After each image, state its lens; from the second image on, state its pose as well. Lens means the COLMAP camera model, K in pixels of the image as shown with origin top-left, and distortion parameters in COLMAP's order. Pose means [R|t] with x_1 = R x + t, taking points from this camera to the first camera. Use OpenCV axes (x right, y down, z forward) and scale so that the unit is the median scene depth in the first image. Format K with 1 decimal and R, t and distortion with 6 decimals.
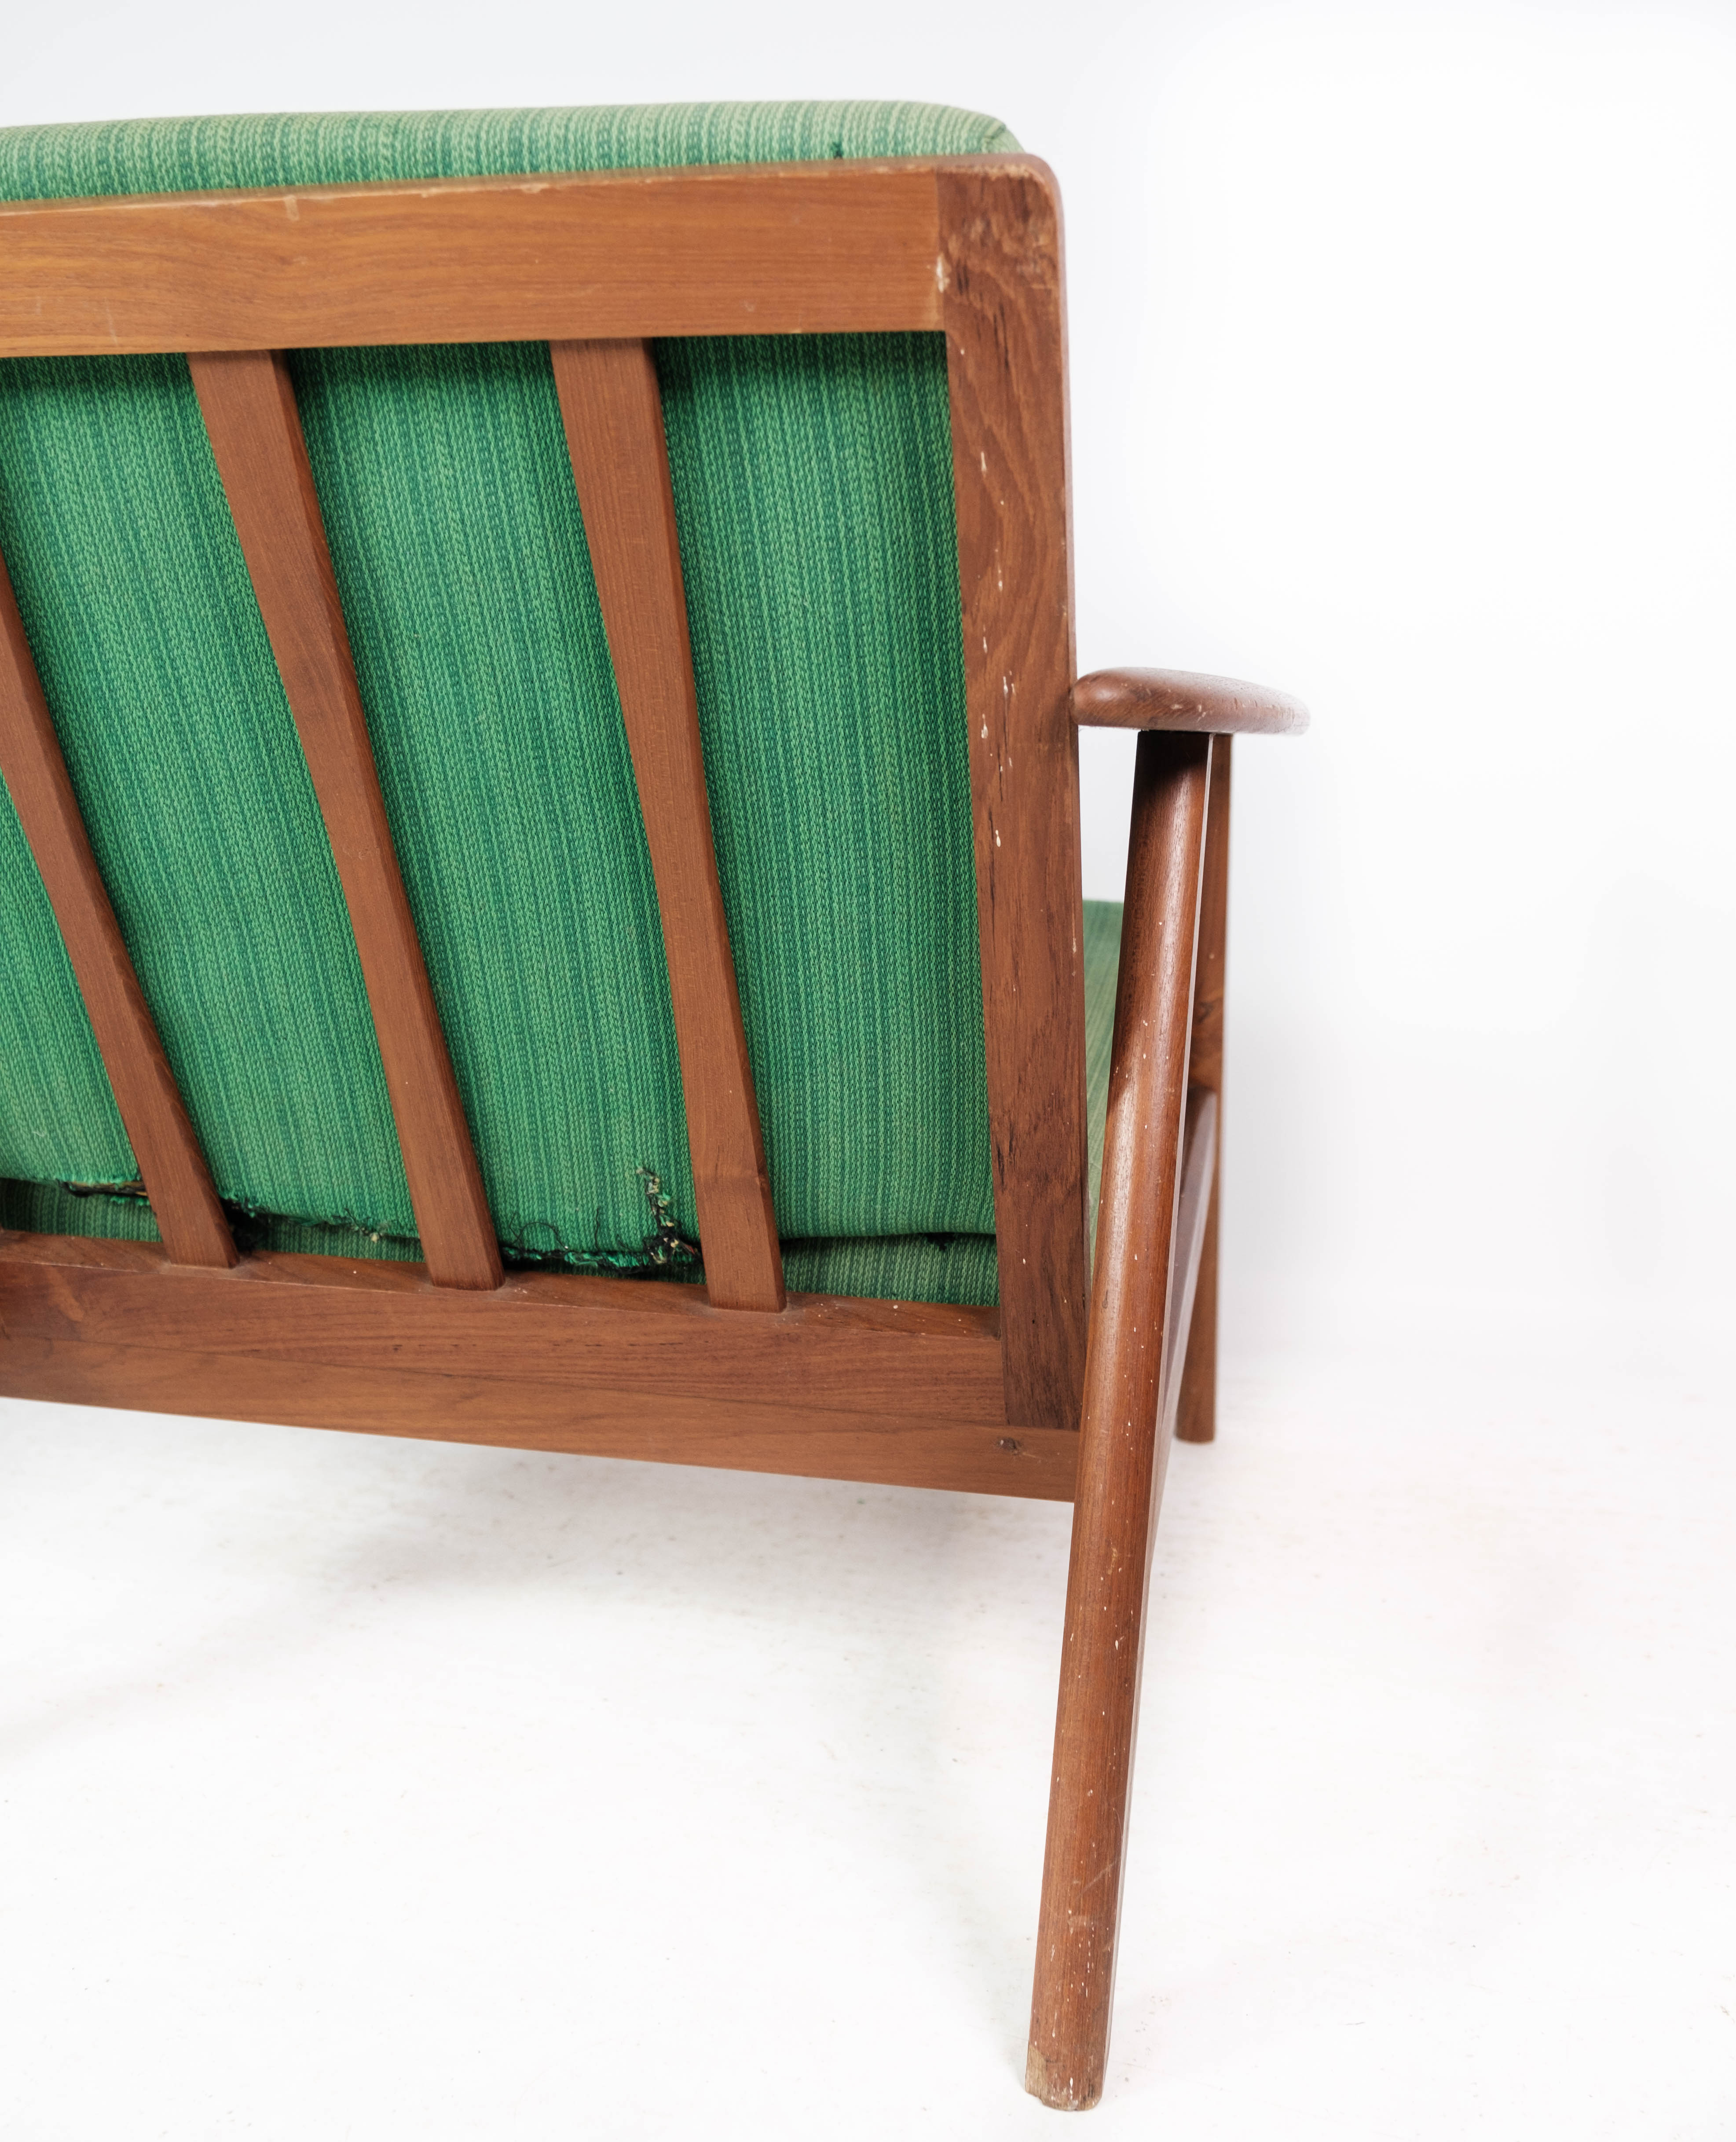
lens RADIAL K [[1982.8, 0, 868.0], [0, 1982.8, 1071.0], [0, 0, 1]] dist [-0.030371, 0.007099]
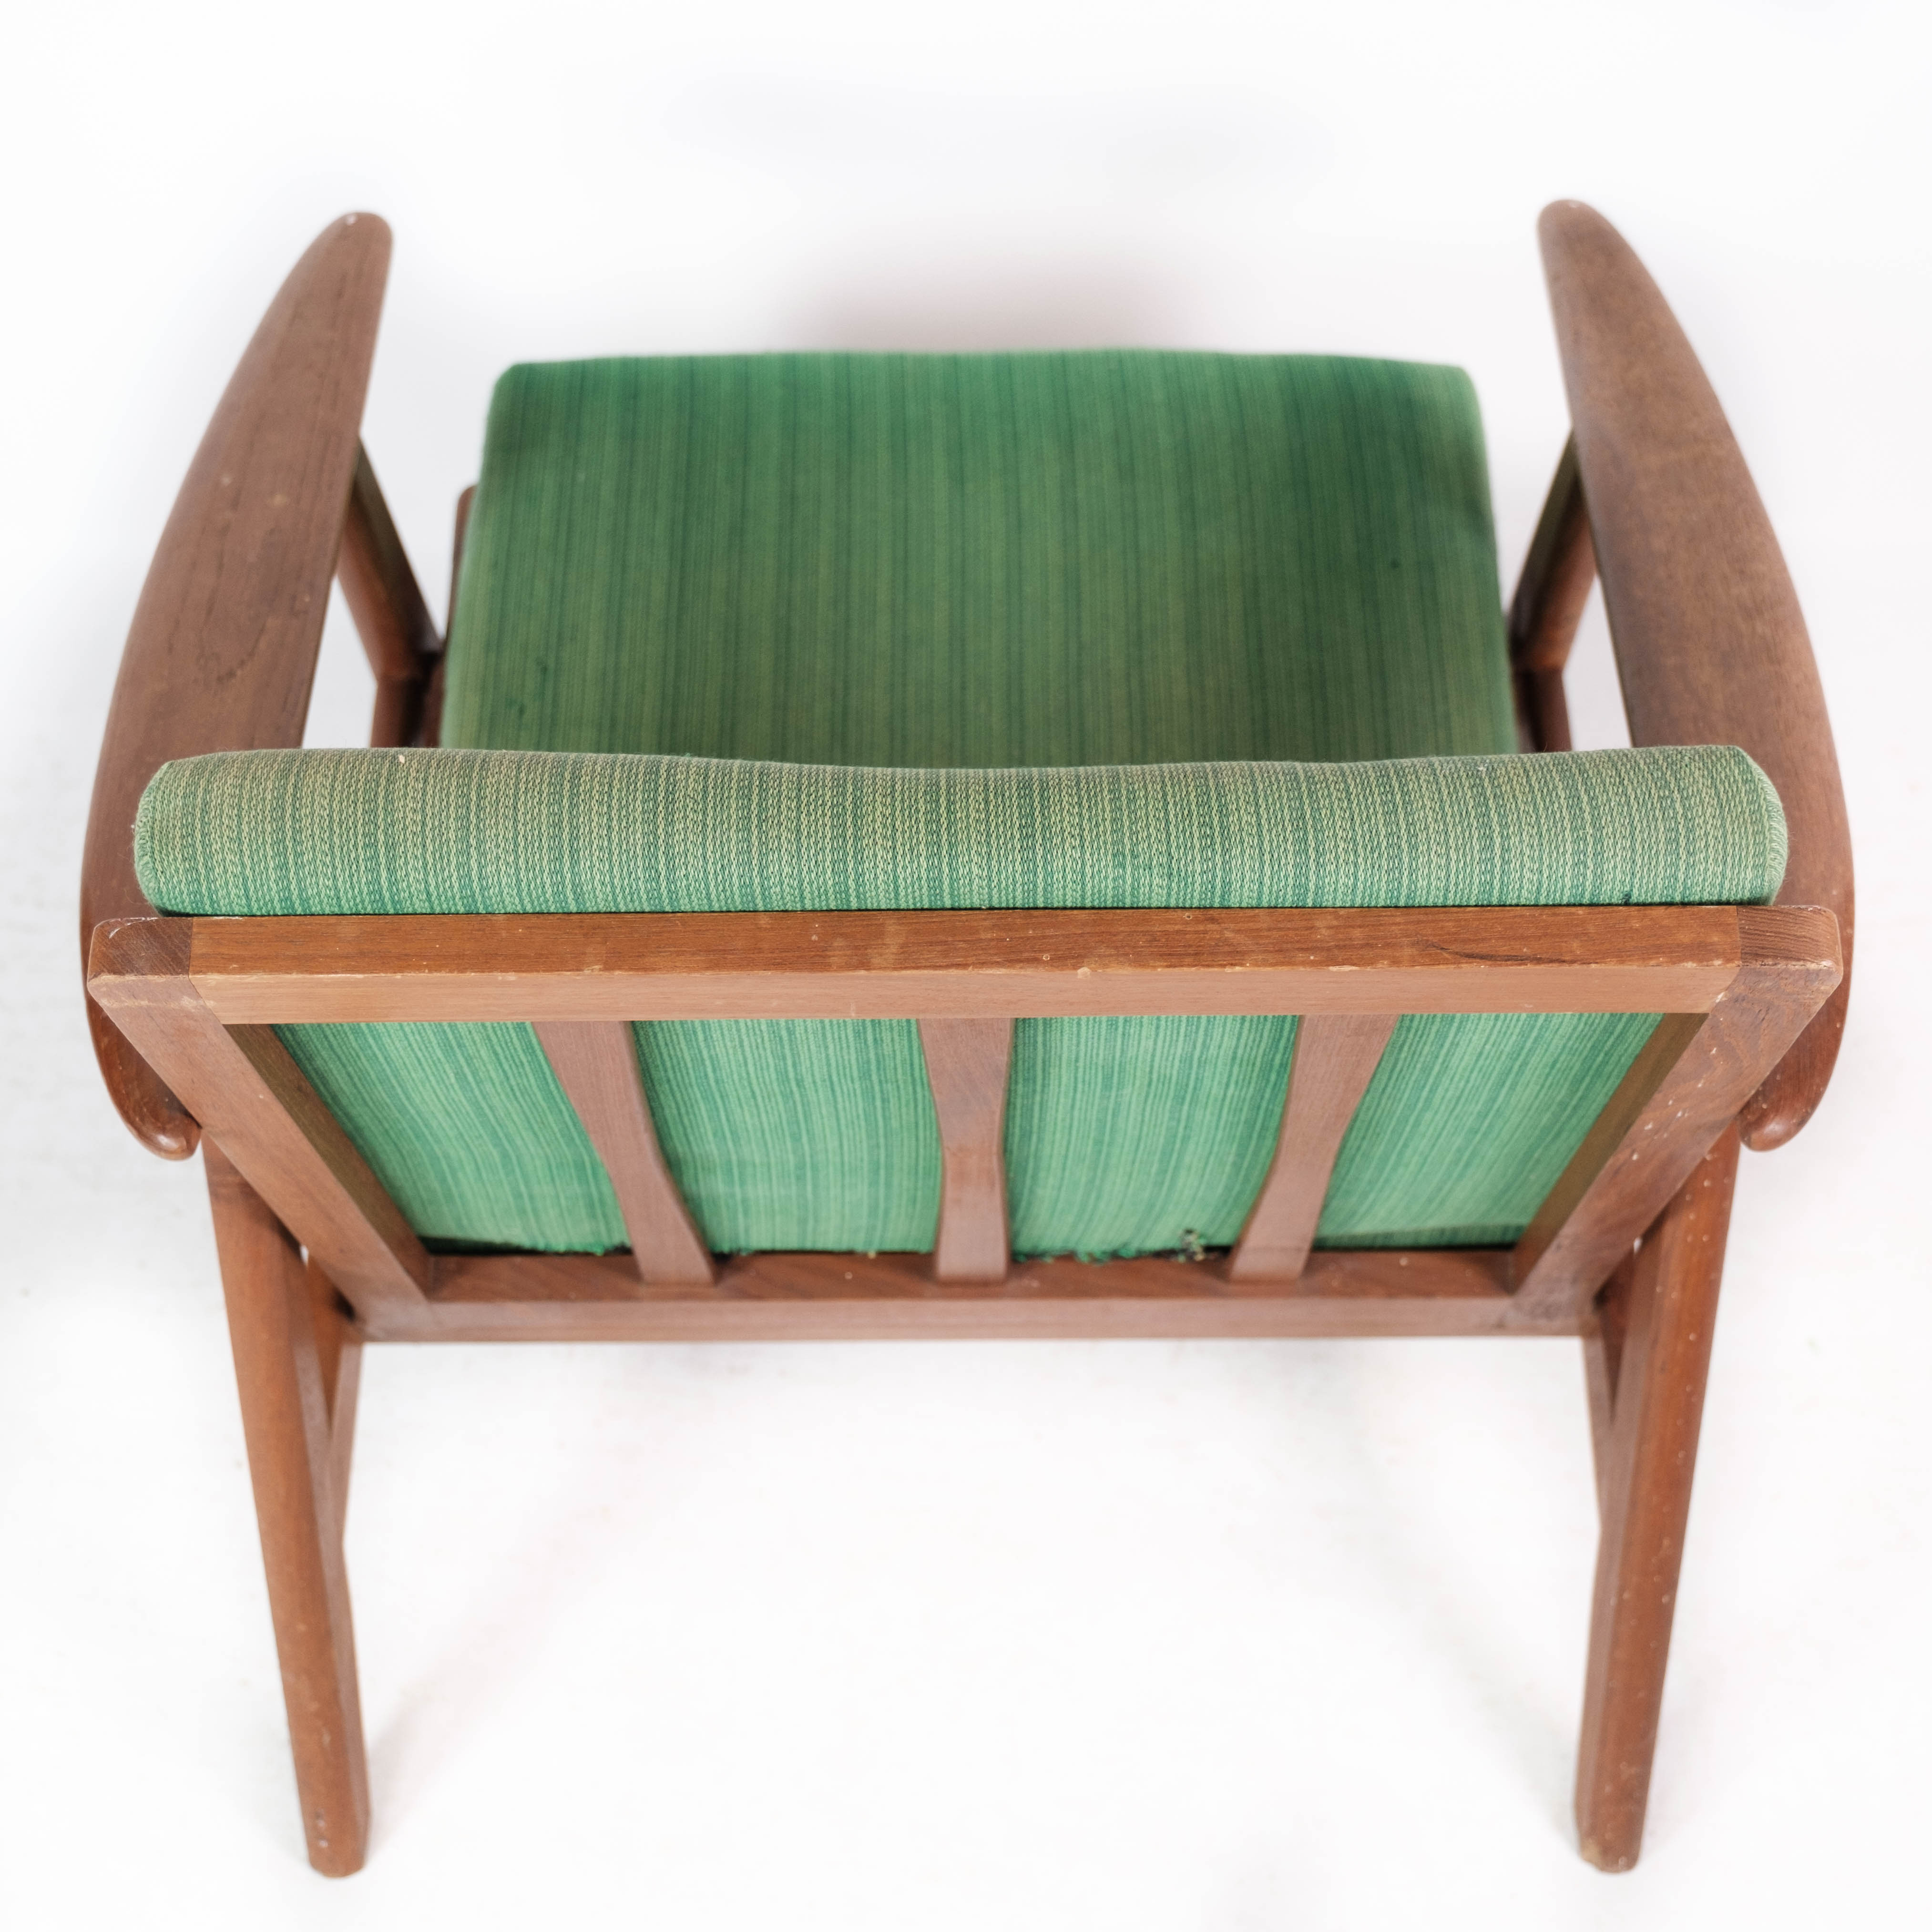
lens RADIAL K [[3136.9, 0, 966.0], [0, 3136.9, 966.0], [0, 0, 1]] dist [-0.013022, -0.100014]
pose [[0.977423, -0.167202, 0.129180, -0.400663], [0.060369, 0.806890, 0.587609, -0.994592], [-0.202483, -0.566544, 0.798767, -0.185675]]
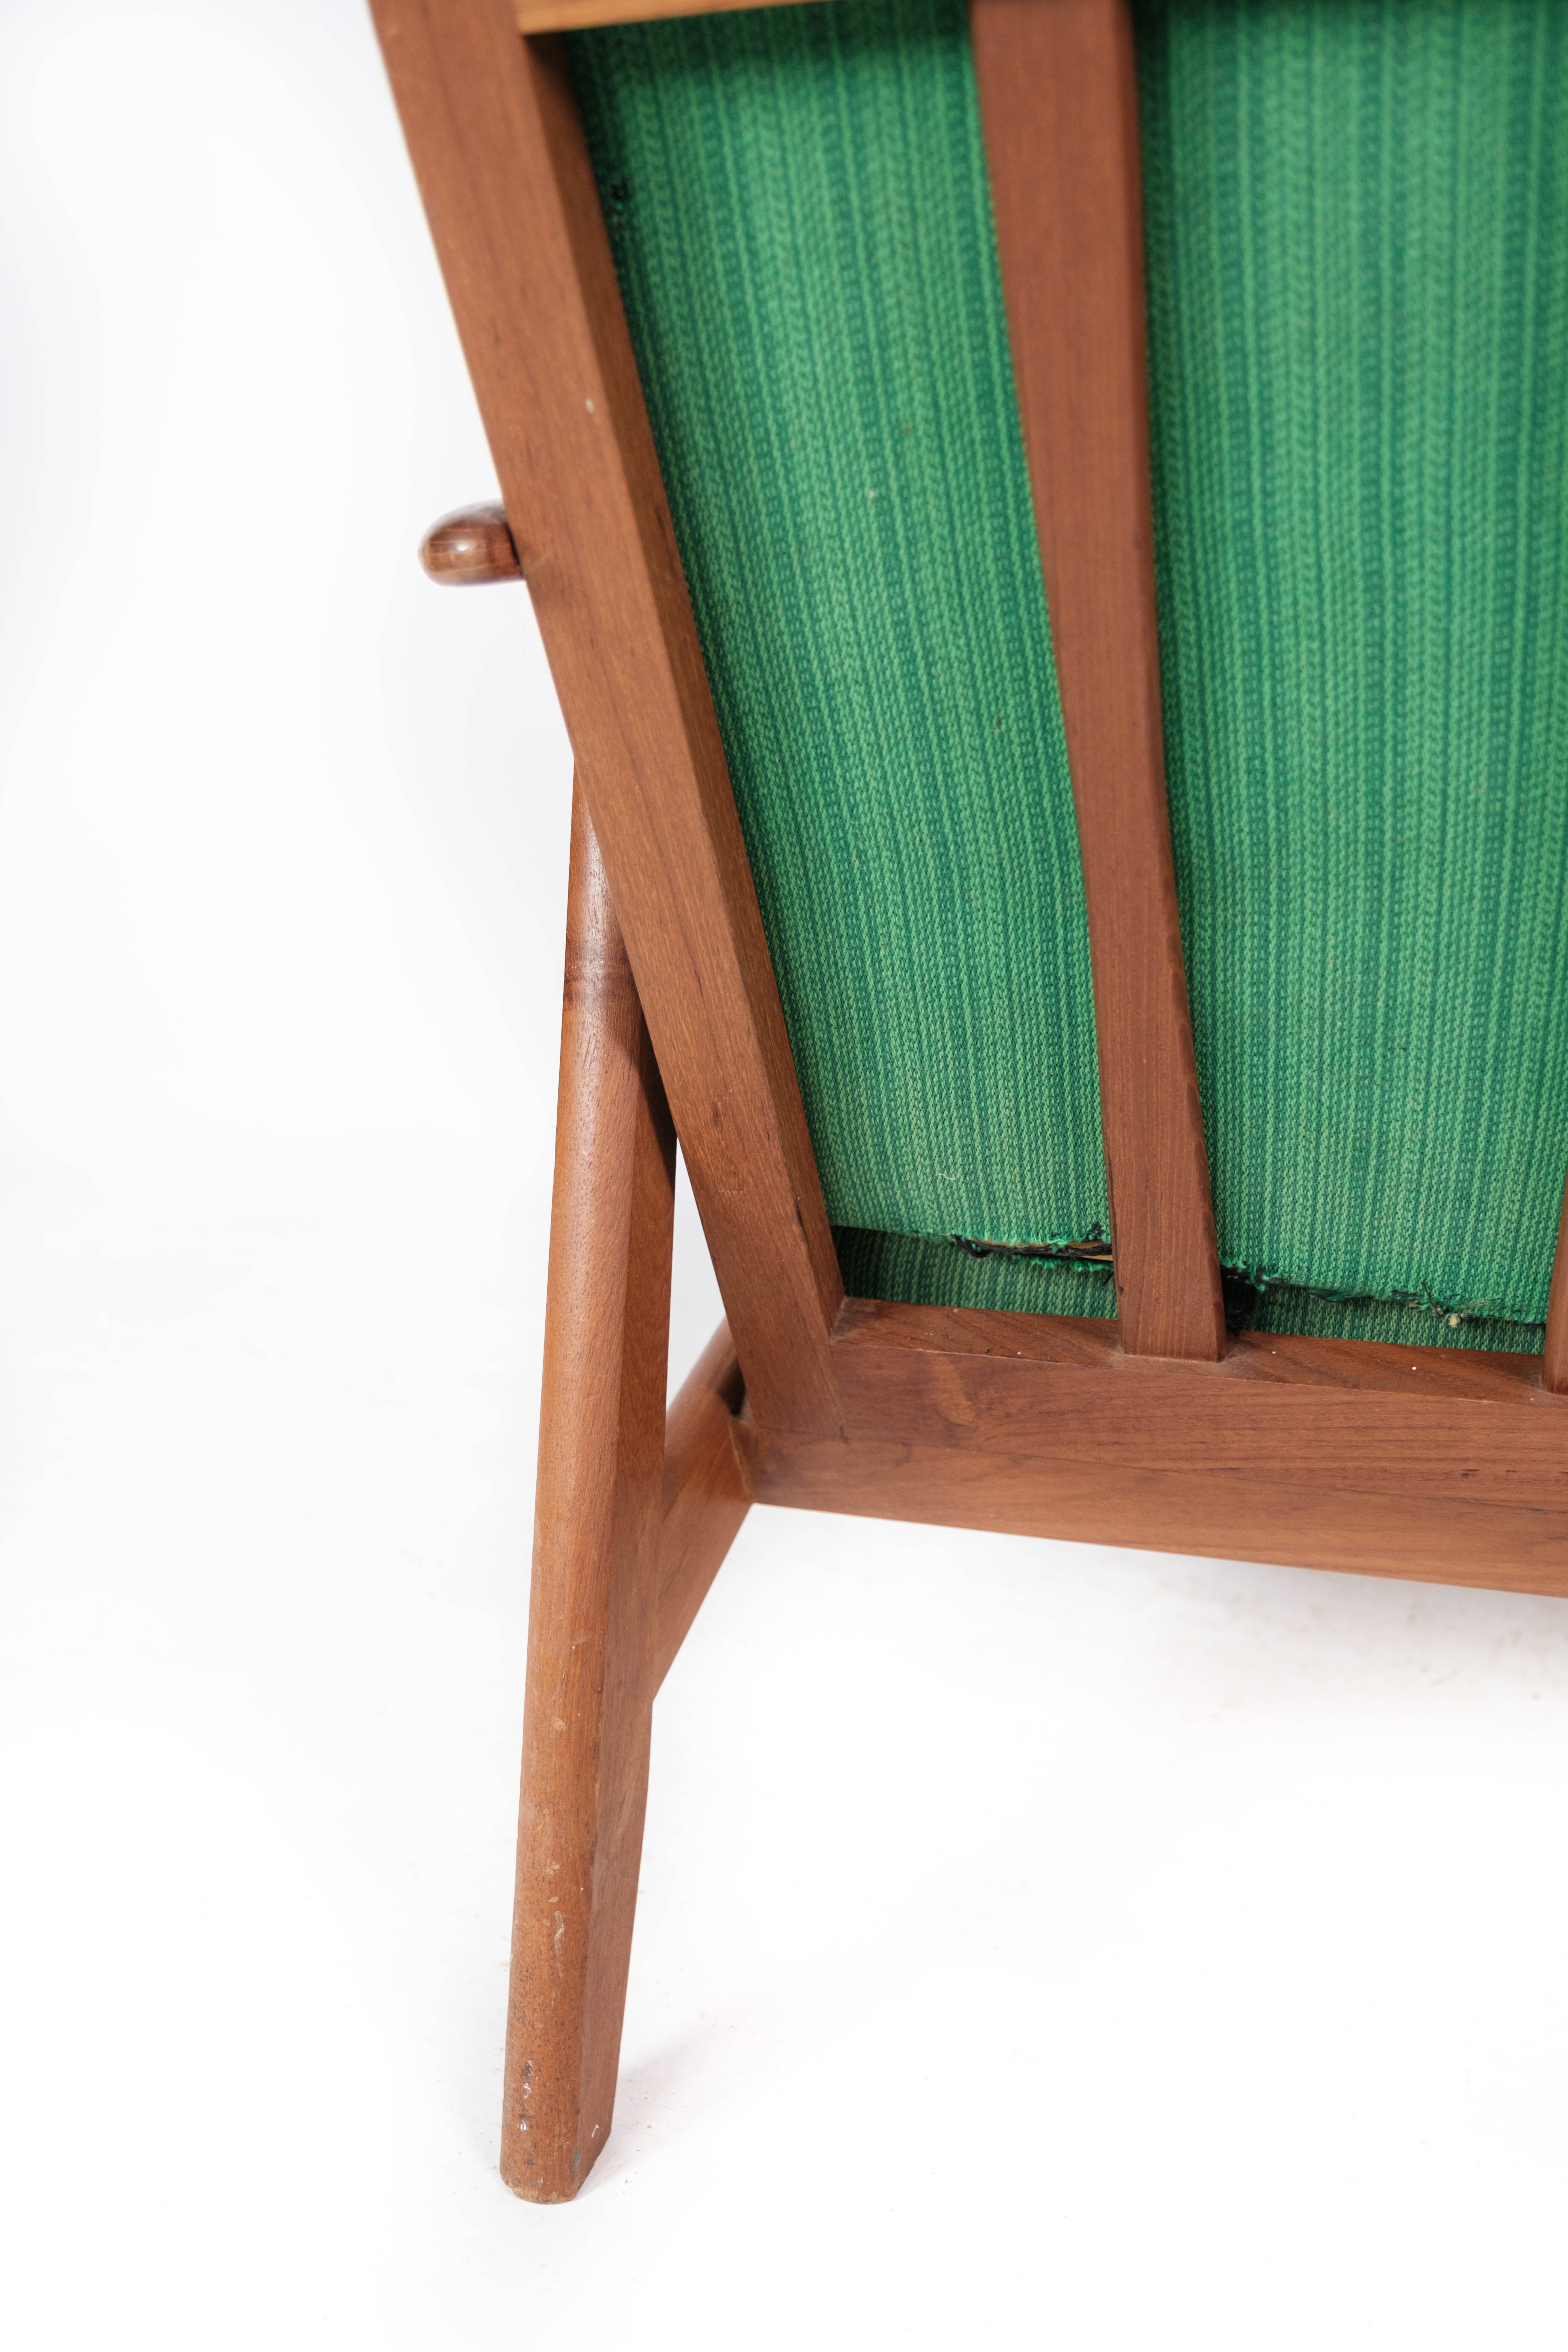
lens RADIAL K [[2273.5, 0, 790.6], [0, 2273.5, 1216.8], [0, 0, 1]] dist [-0.020531, -0.007205]
pose [[0.990507, -0.014385, -0.136706, -0.386669], [0.034746, 0.988415, 0.147747, -0.078255], [0.132997, -0.151094, 0.979532, 0.222523]]
